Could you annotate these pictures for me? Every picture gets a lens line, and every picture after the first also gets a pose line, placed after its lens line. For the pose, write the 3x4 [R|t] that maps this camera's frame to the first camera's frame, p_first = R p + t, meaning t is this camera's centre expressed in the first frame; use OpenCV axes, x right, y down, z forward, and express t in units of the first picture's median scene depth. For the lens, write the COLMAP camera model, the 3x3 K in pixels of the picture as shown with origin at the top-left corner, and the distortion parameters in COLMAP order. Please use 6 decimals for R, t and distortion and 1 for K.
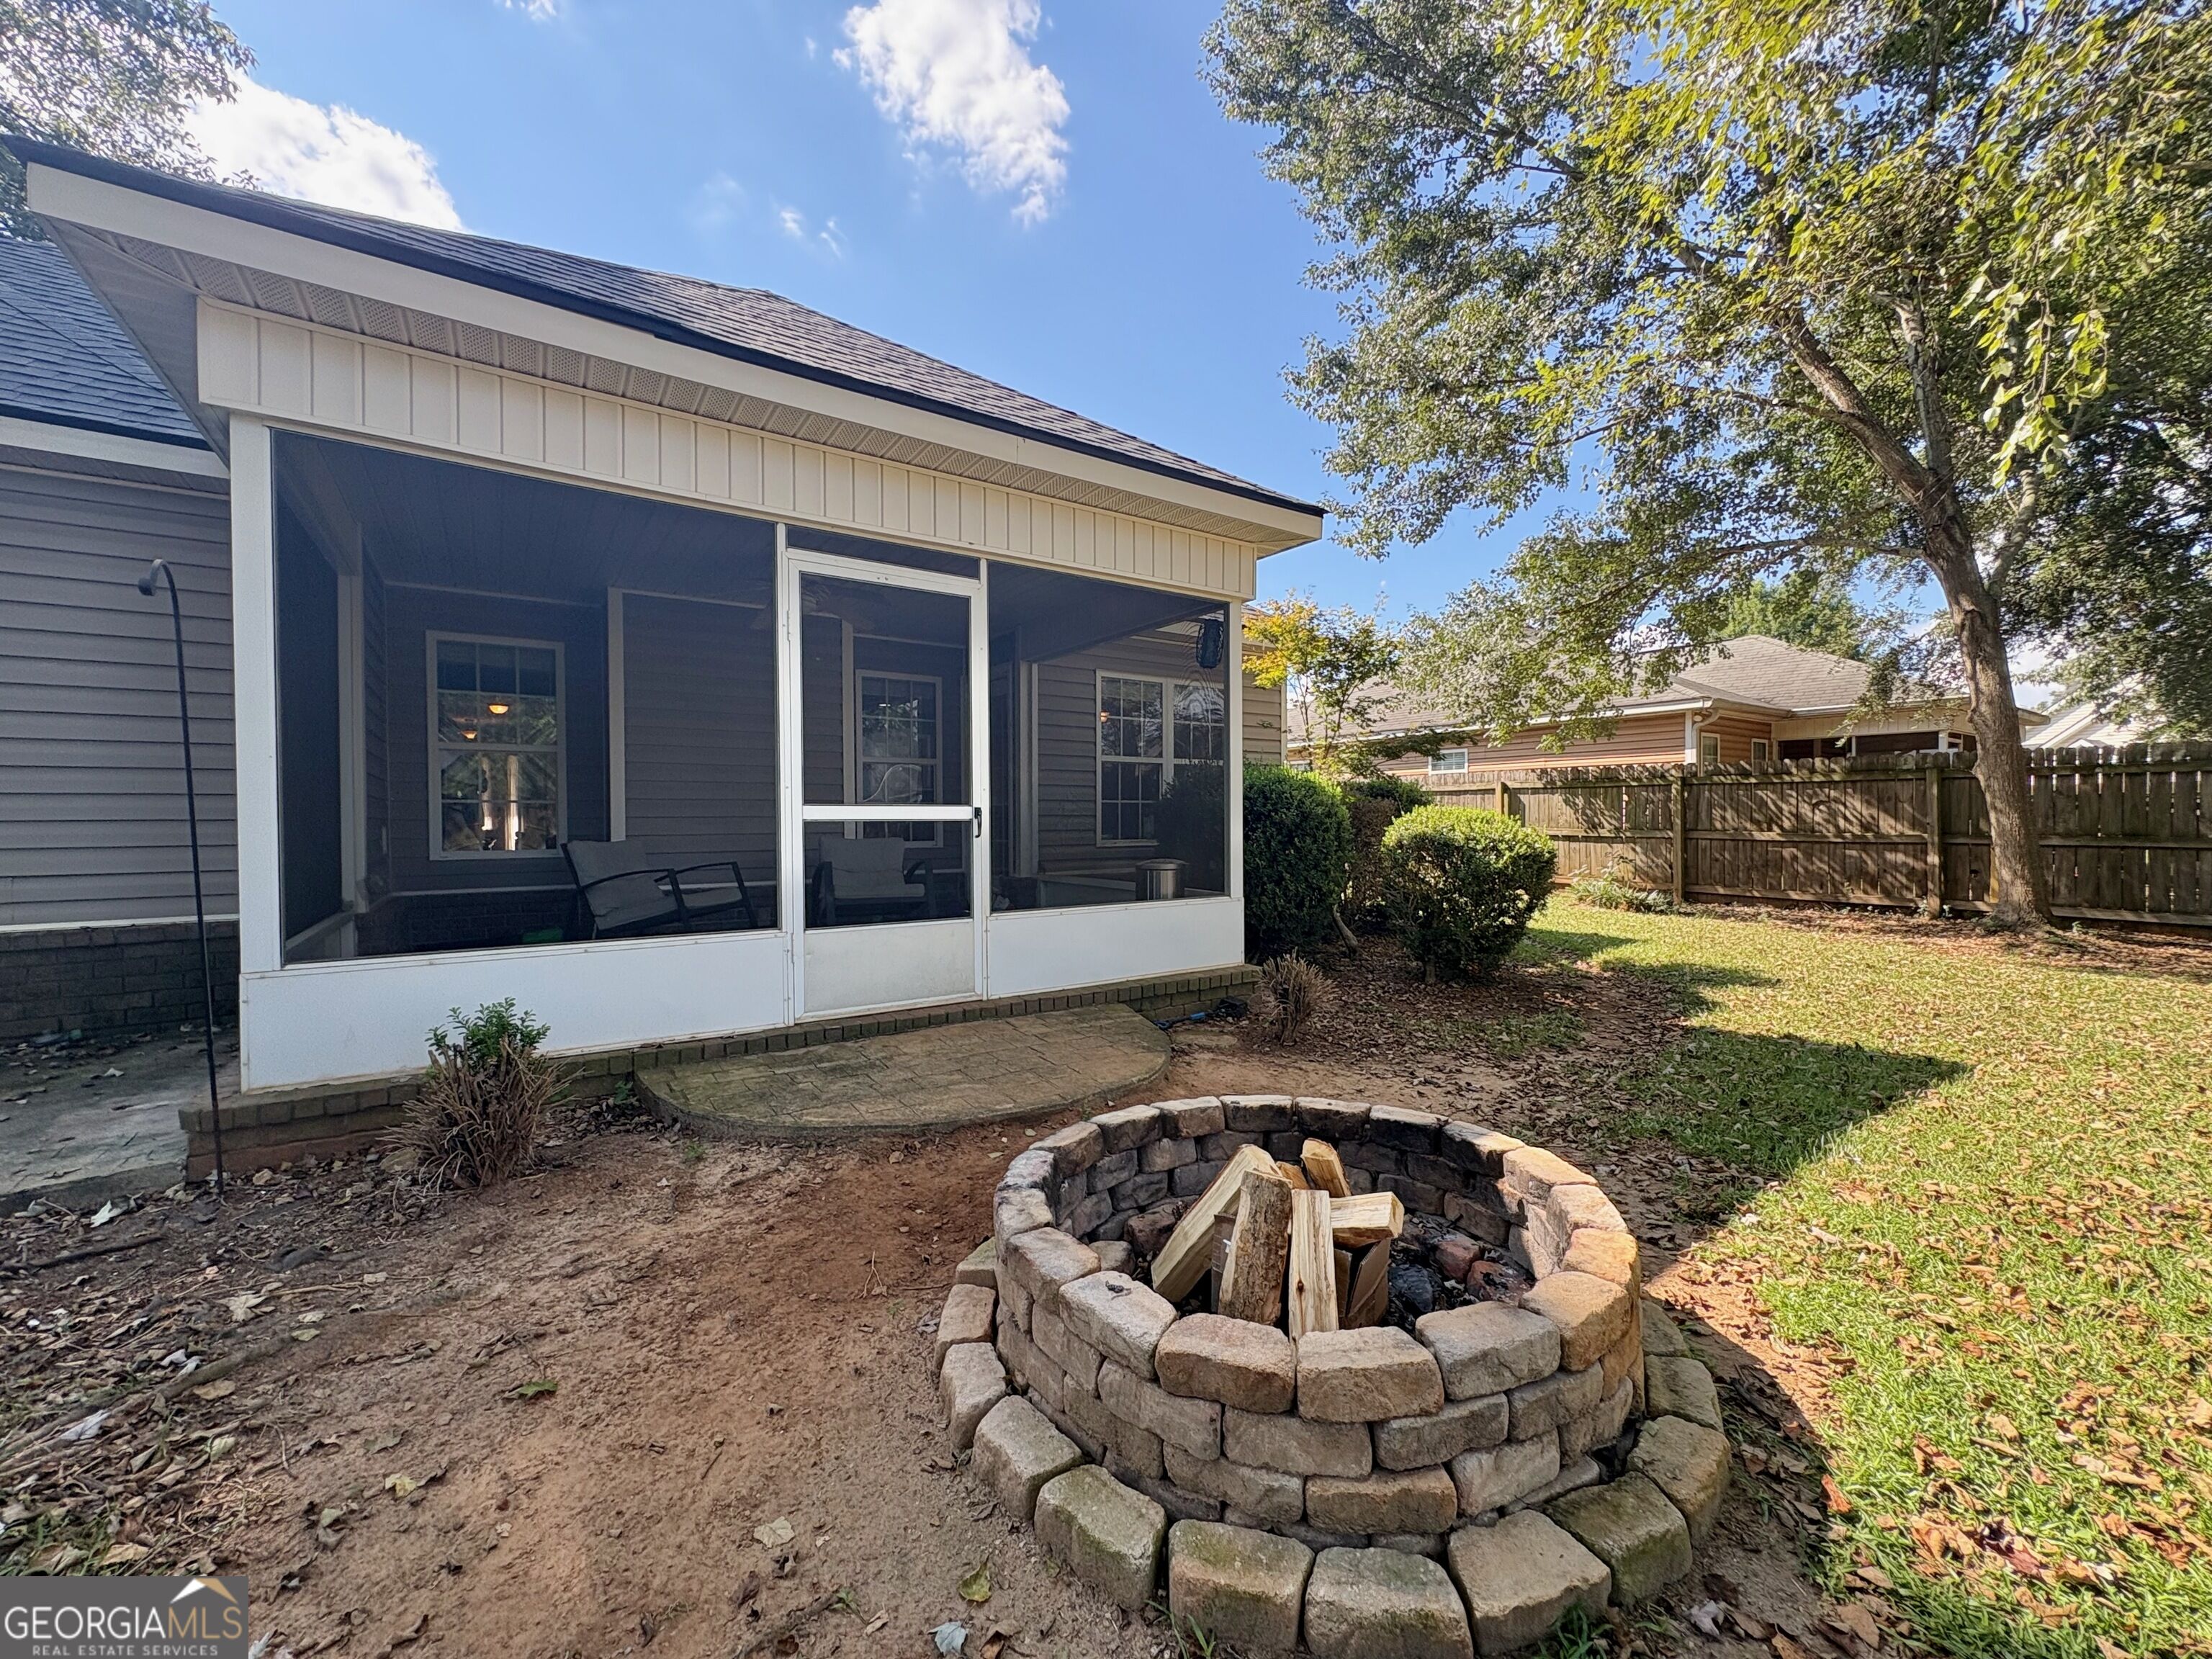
lens RADIAL K [[873.4, 0, 1106.0], [0, 873.4, 829.5], [0, 0, 1]] dist [0.001839, 0.000693]
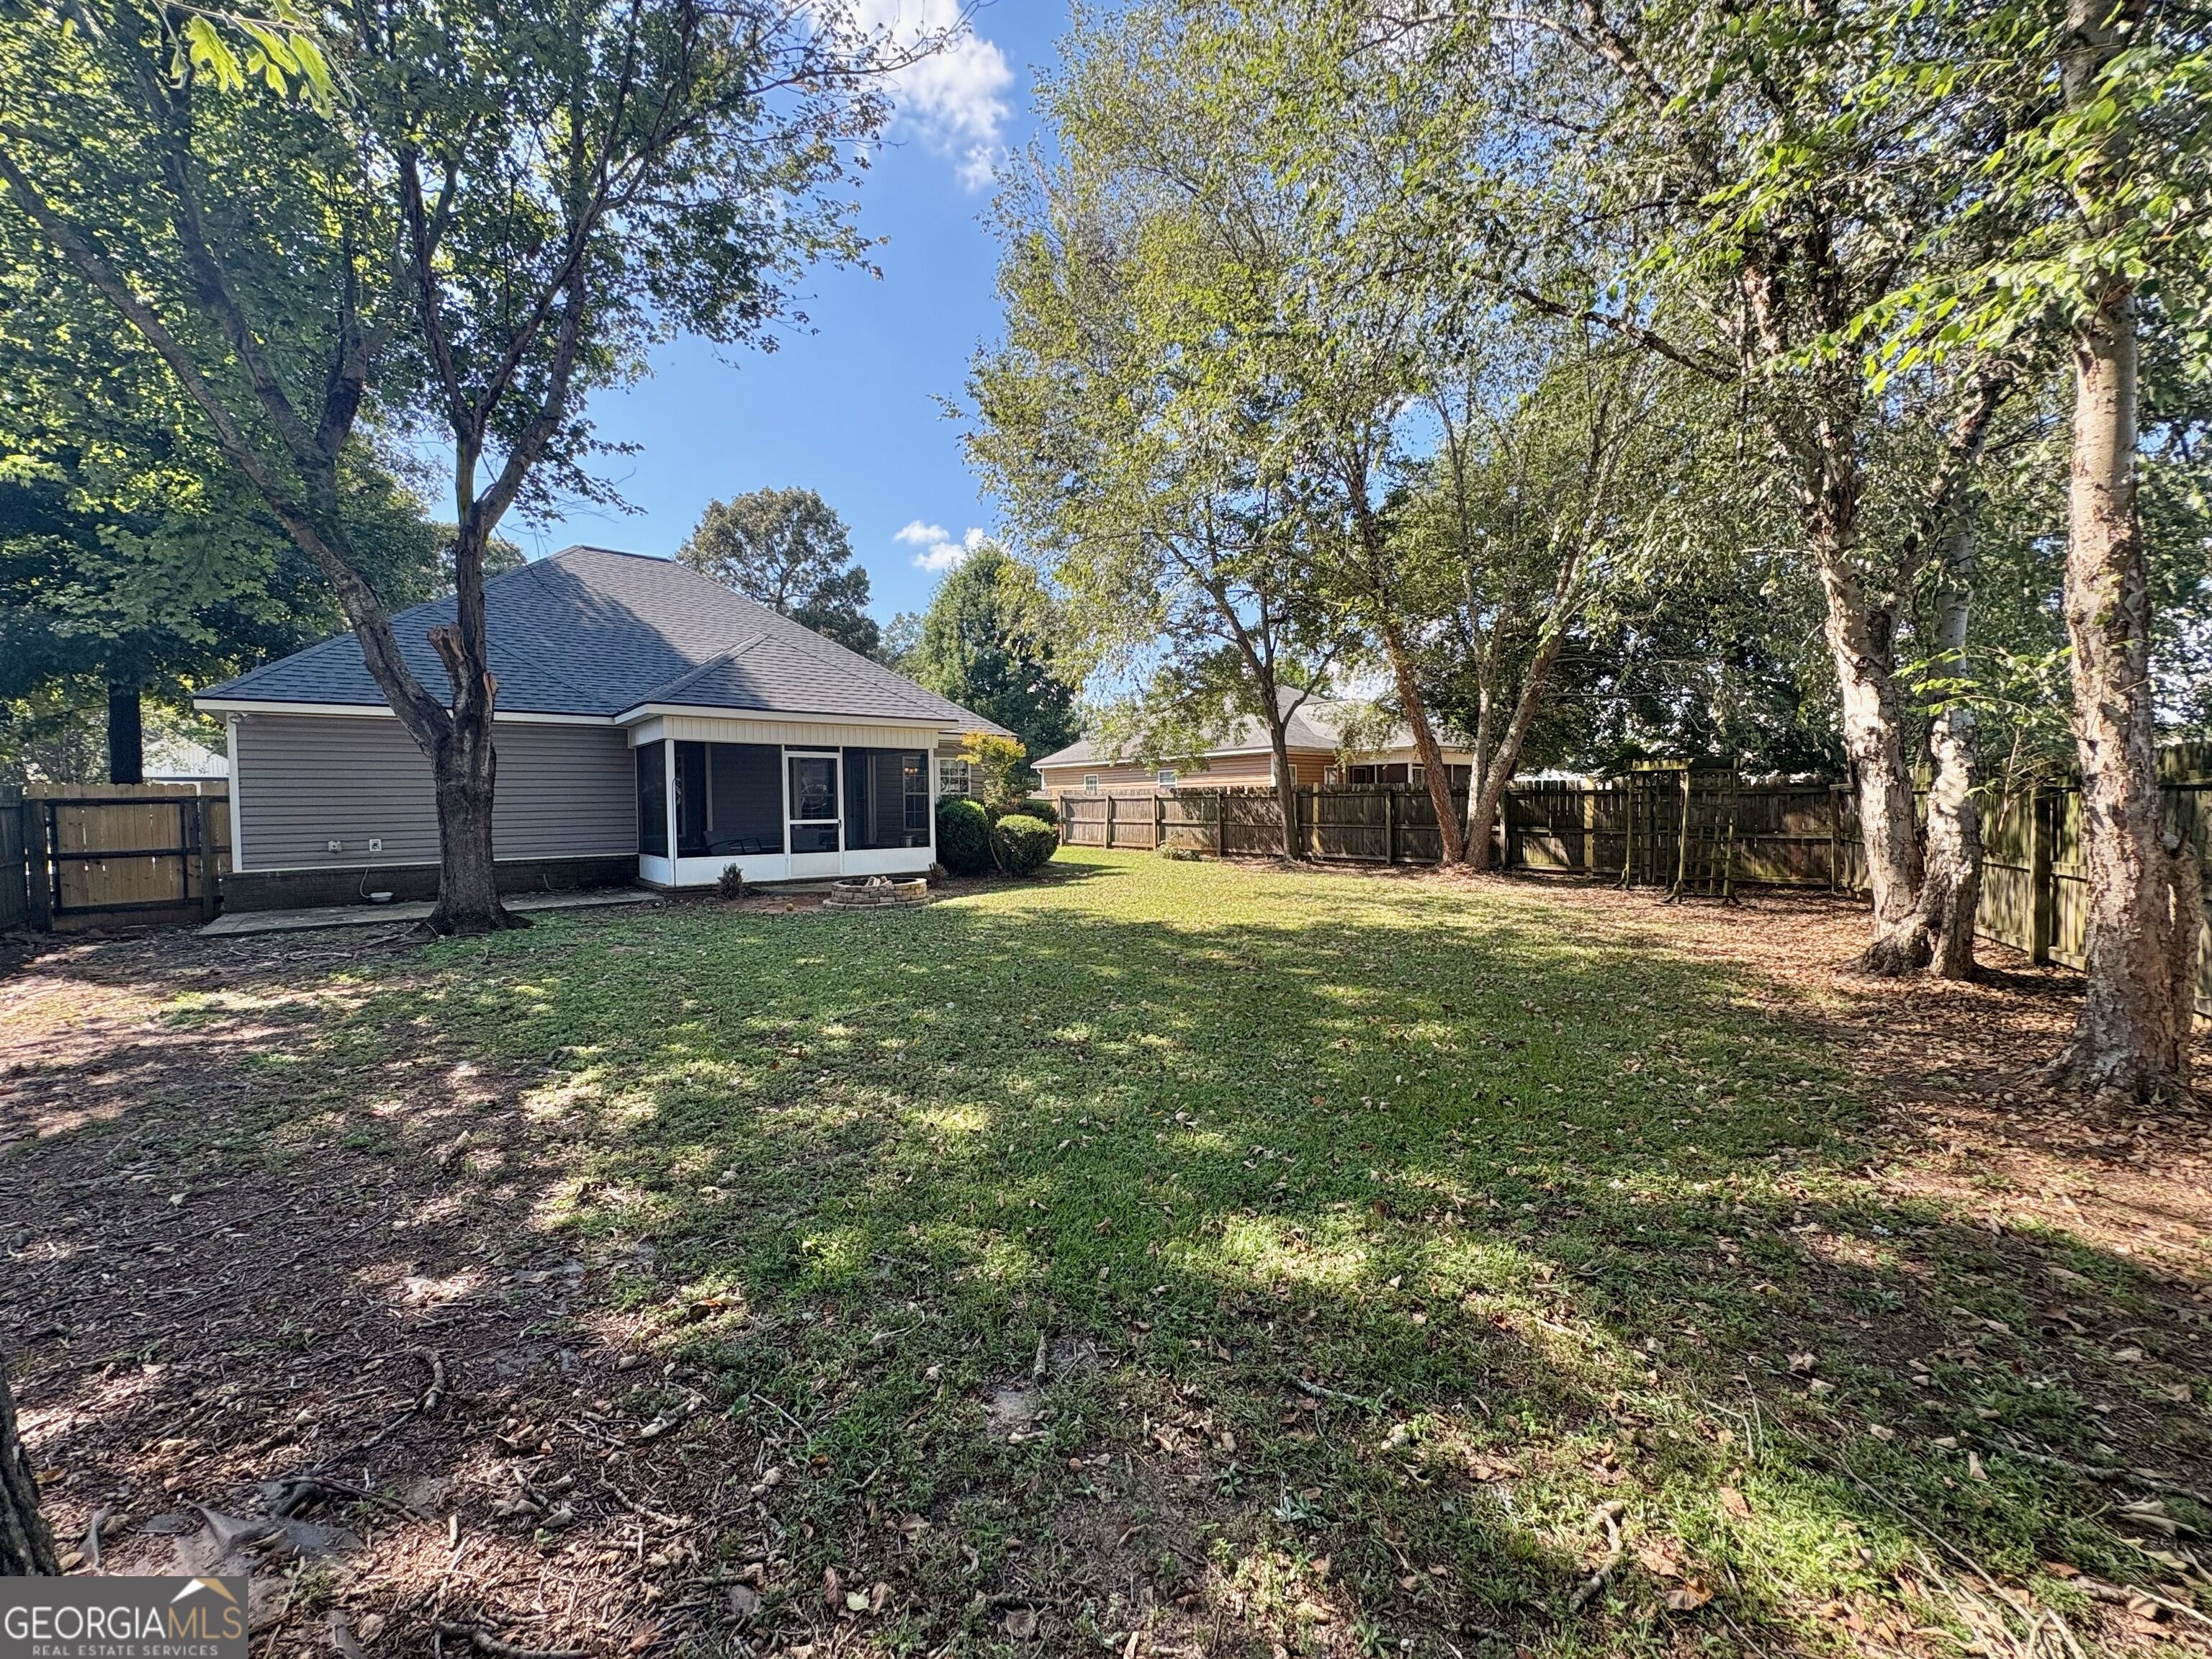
lens RADIAL K [[873.4, 0, 1106.0], [0, 873.4, 829.5], [0, 0, 1]] dist [0.001839, 0.000693]
pose [[0.998391, -0.009676, 0.055866, 0.703183], [0.008441, 0.999716, 0.022308, -0.052684], [-0.056066, -0.021801, 0.998189, -2.483588]]
